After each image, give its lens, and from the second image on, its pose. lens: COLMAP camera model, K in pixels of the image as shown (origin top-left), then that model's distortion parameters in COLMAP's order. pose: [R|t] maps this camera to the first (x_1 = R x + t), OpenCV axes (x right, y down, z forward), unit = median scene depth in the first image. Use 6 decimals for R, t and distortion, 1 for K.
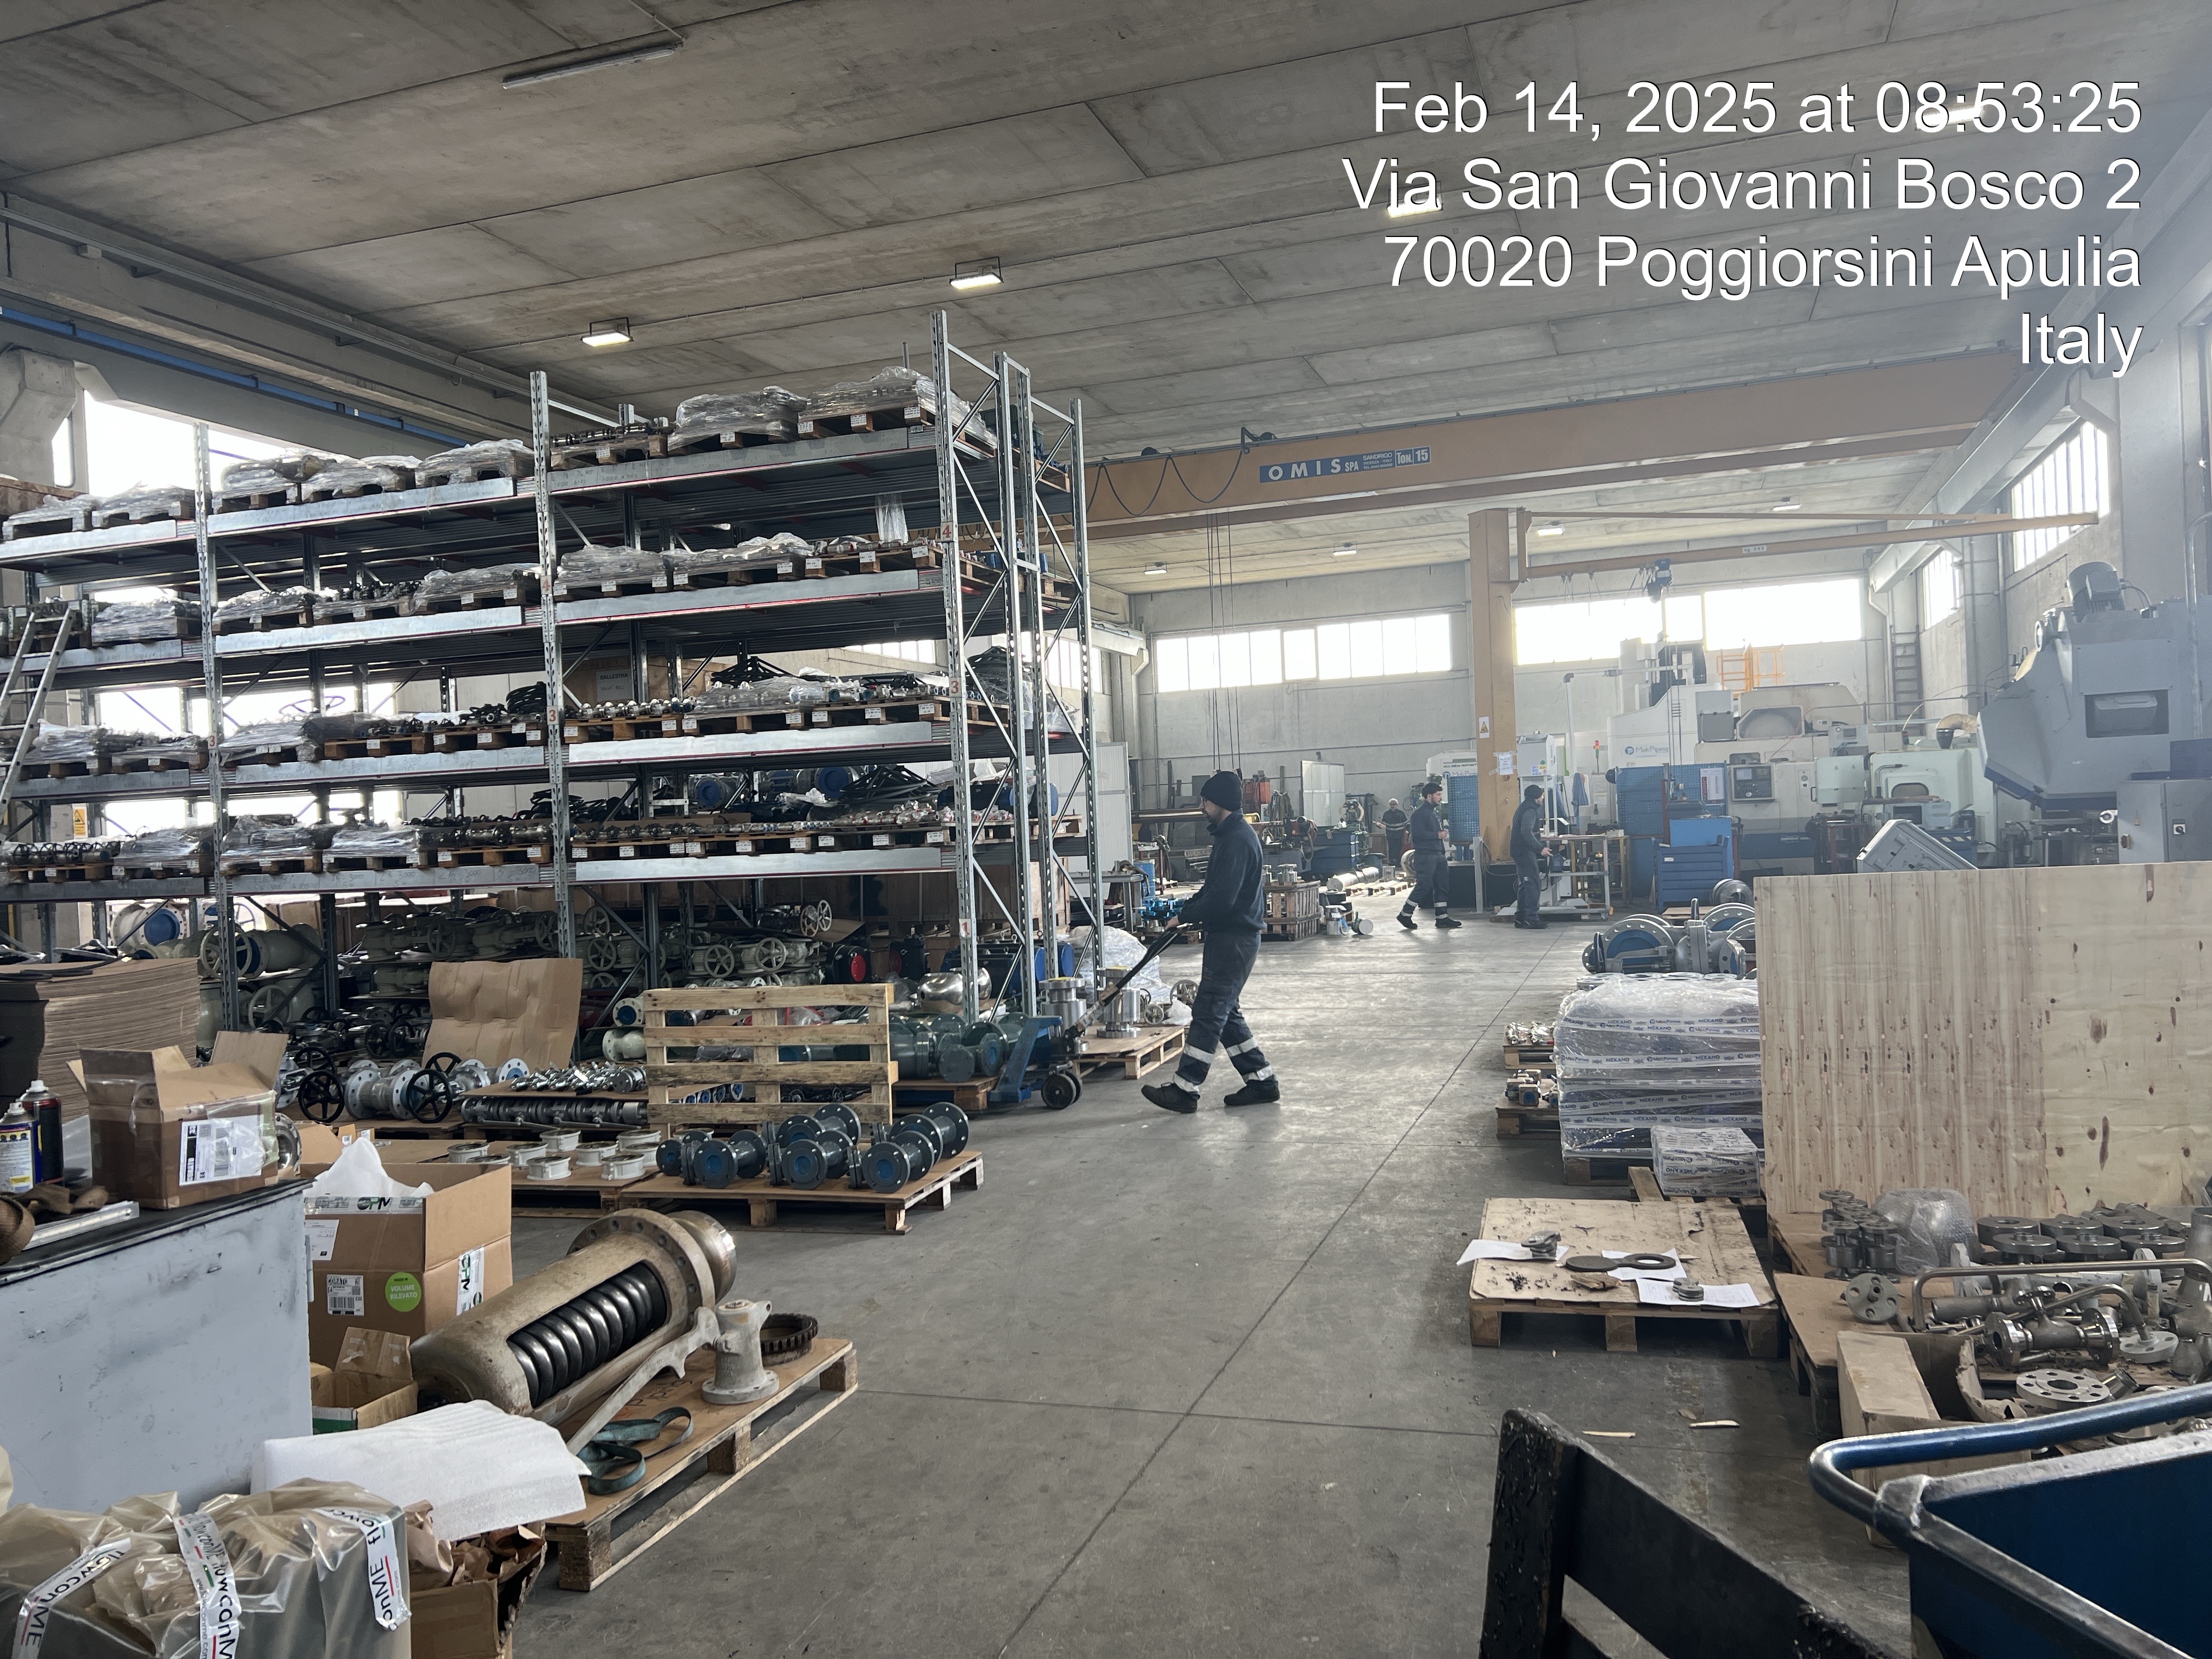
lens RADIAL K [[1659.5, 0, 1106.0], [0, 1659.5, 829.5], [0, 0, 1]] dist [0.094469, -0.110529]
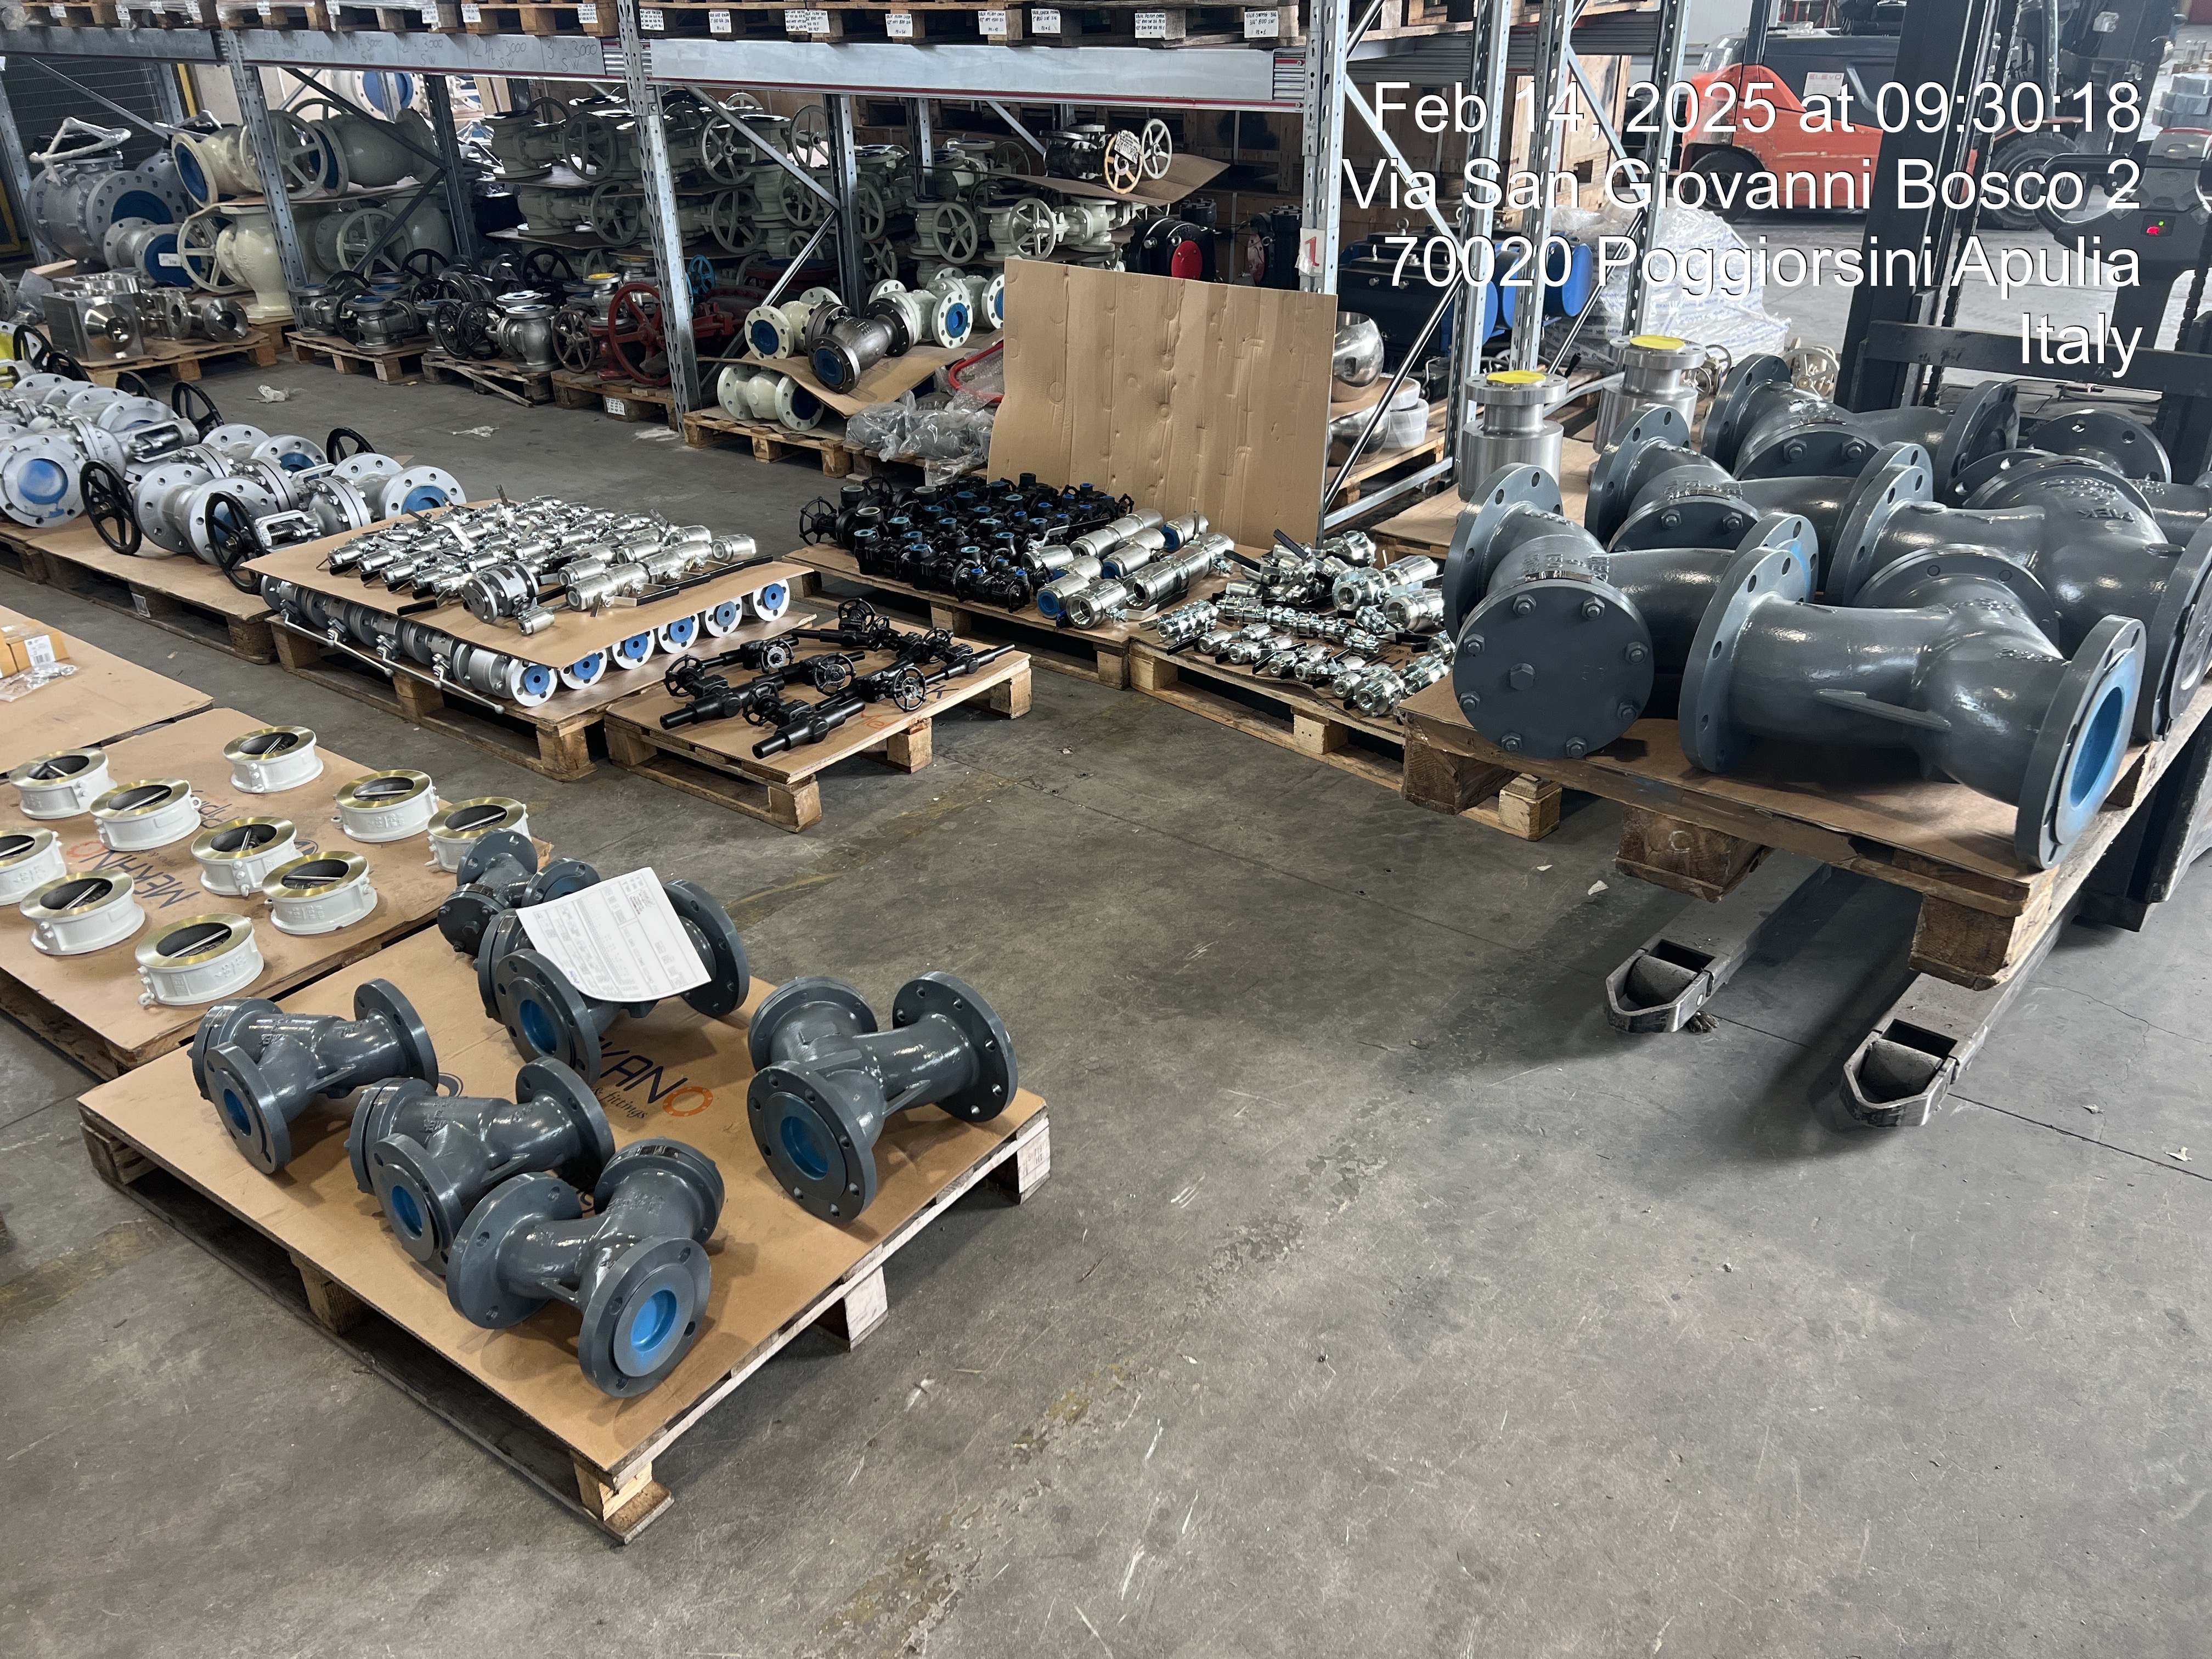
lens RADIAL K [[1659.5, 0, 1106.0], [0, 1659.5, 829.5], [0, 0, 1]] dist [0.094469, -0.110529]
pose [[0.946249, 0.170230, -0.275017, 0.013868], [-0.021867, 0.882015, 0.470713, -0.014930], [0.322698, -0.439398, 0.838329, 0.484018]]
